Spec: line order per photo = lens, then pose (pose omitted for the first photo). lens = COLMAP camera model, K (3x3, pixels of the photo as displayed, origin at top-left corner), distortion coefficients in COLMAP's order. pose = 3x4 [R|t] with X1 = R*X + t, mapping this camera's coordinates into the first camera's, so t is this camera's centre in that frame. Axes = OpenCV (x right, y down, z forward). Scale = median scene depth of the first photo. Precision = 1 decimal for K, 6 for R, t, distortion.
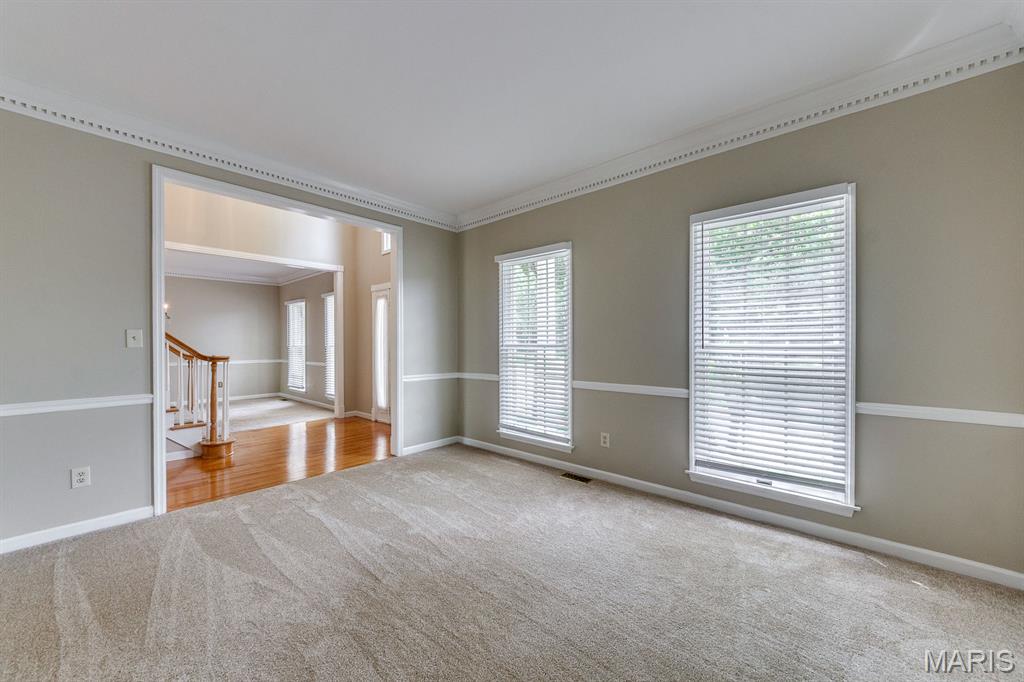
lens RADIAL K [[405.6, 0, 512.7], [0, 405.6, 342.3], [0, 0, 1]] dist [0.008117, -0.002806]
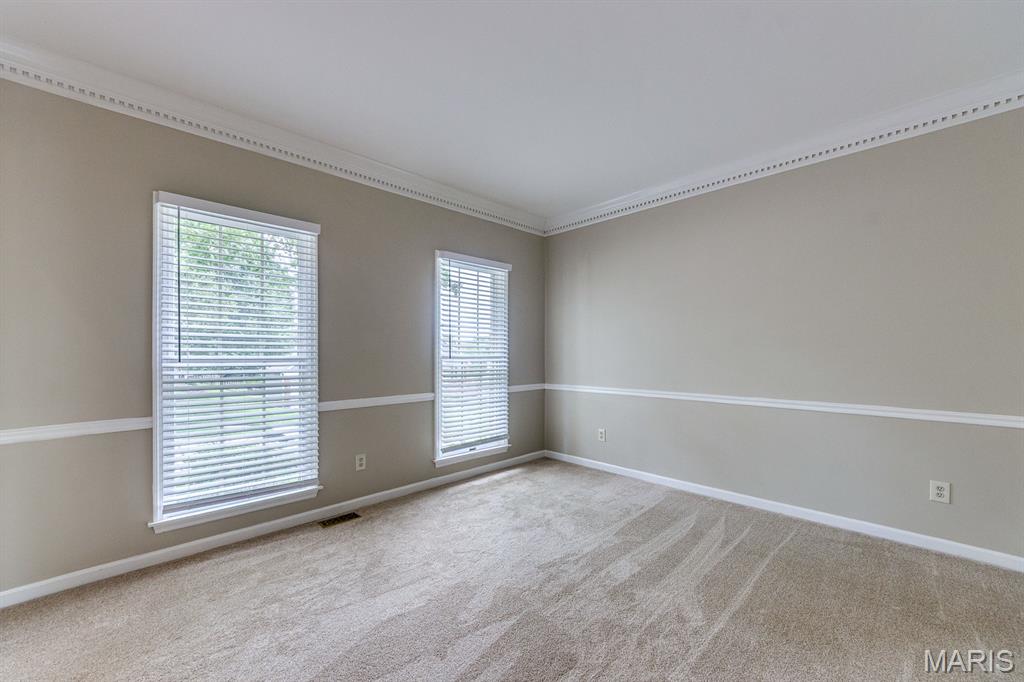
lens RADIAL K [[405.6, 0, 511.4], [0, 405.6, 347.3], [0, 0, 1]] dist [0.008117, -0.002806]
pose [[0.041112, 0.018620, 0.998981, -0.662685], [0.001508, 0.999824, -0.018698, 0.003873], [-0.999153, 0.002275, 0.041077, 0.631211]]
